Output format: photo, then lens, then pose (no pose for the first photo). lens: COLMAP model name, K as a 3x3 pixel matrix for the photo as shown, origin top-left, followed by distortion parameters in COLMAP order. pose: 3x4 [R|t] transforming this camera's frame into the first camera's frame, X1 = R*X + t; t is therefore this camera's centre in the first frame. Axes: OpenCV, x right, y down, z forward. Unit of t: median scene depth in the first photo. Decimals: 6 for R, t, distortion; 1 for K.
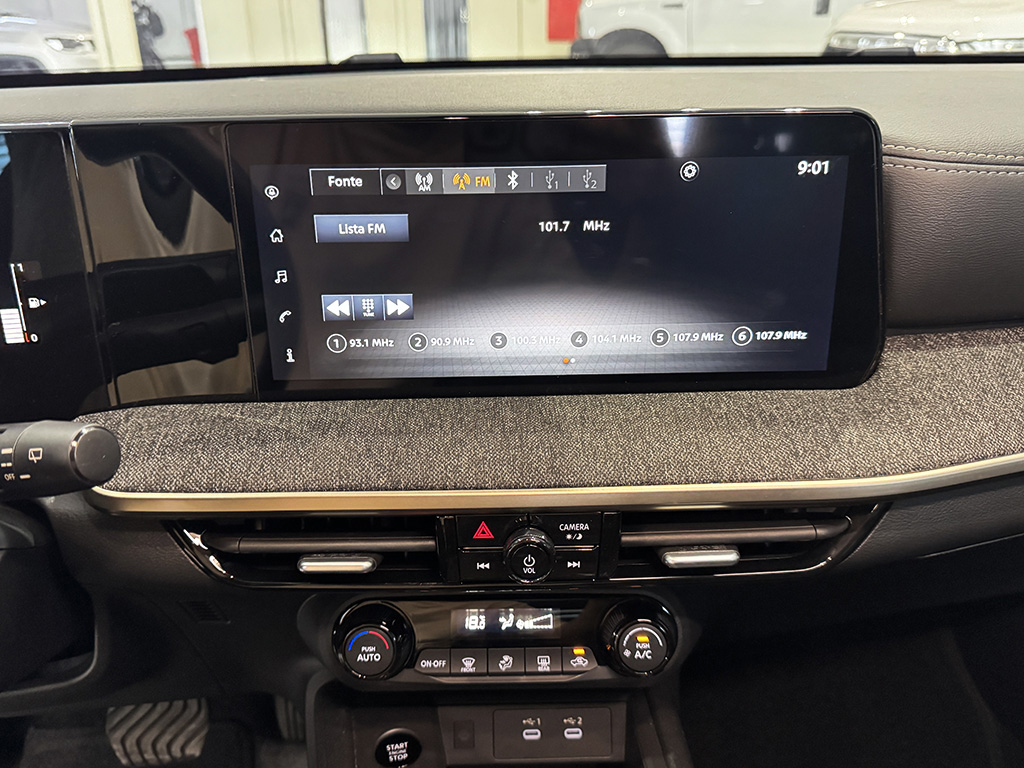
lens RADIAL K [[840.6, 0, 514.1], [0, 840.6, 398.1], [0, 0, 1]] dist [0.047608, -0.031786]
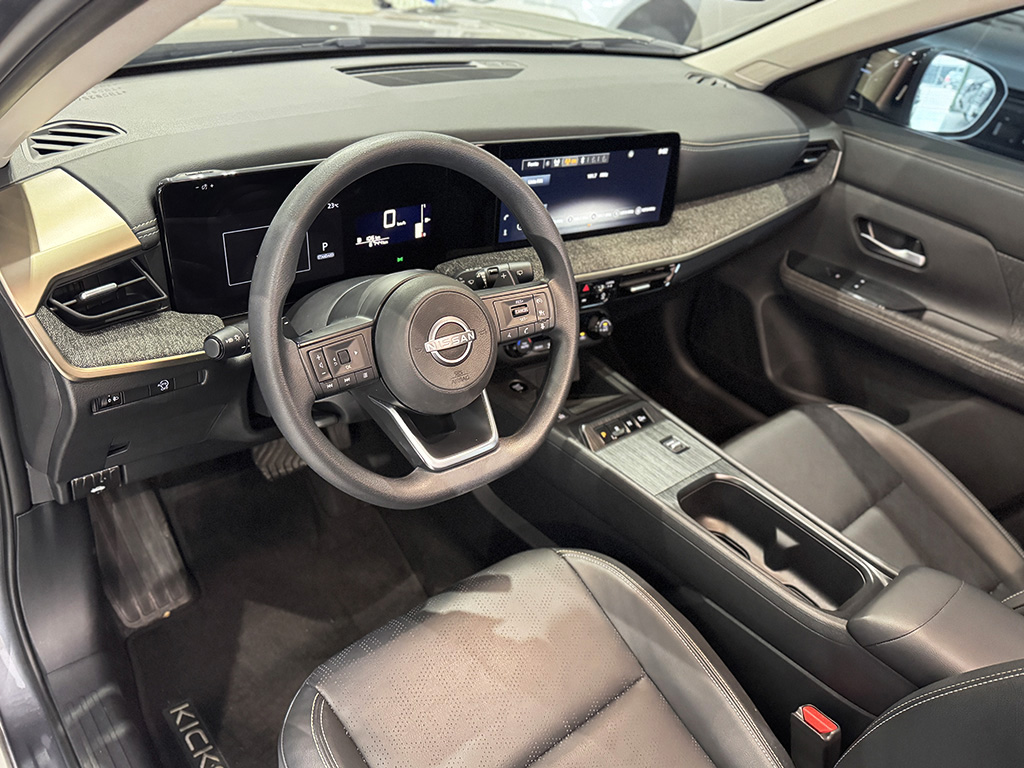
lens RADIAL K [[784.5, 0, 509.0], [0, 784.5, 408.4], [0, 0, 1]] dist [0.032549, -0.016236]
pose [[0.834909, -0.206067, 0.510356, -1.647764], [0.083694, 0.964016, 0.252324, -0.141073], [-0.543987, -0.167954, 0.822113, -1.104686]]
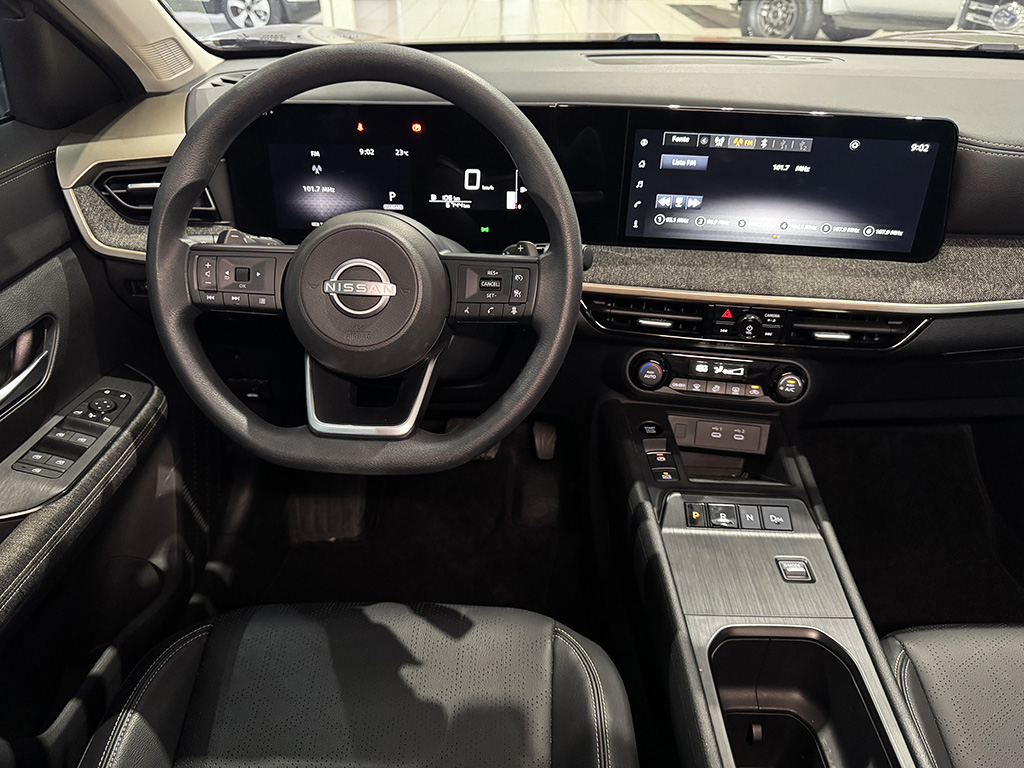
lens RADIAL K [[728.5, 0, 514.6], [0, 728.5, 402.4], [0, 0, 1]] dist [0.047441, -0.071299]
pose [[0.985794, 0.108829, -0.127928, -0.291867], [-0.087230, 0.982637, 0.163754, 0.114936], [0.143528, -0.150269, 0.978171, -0.884779]]
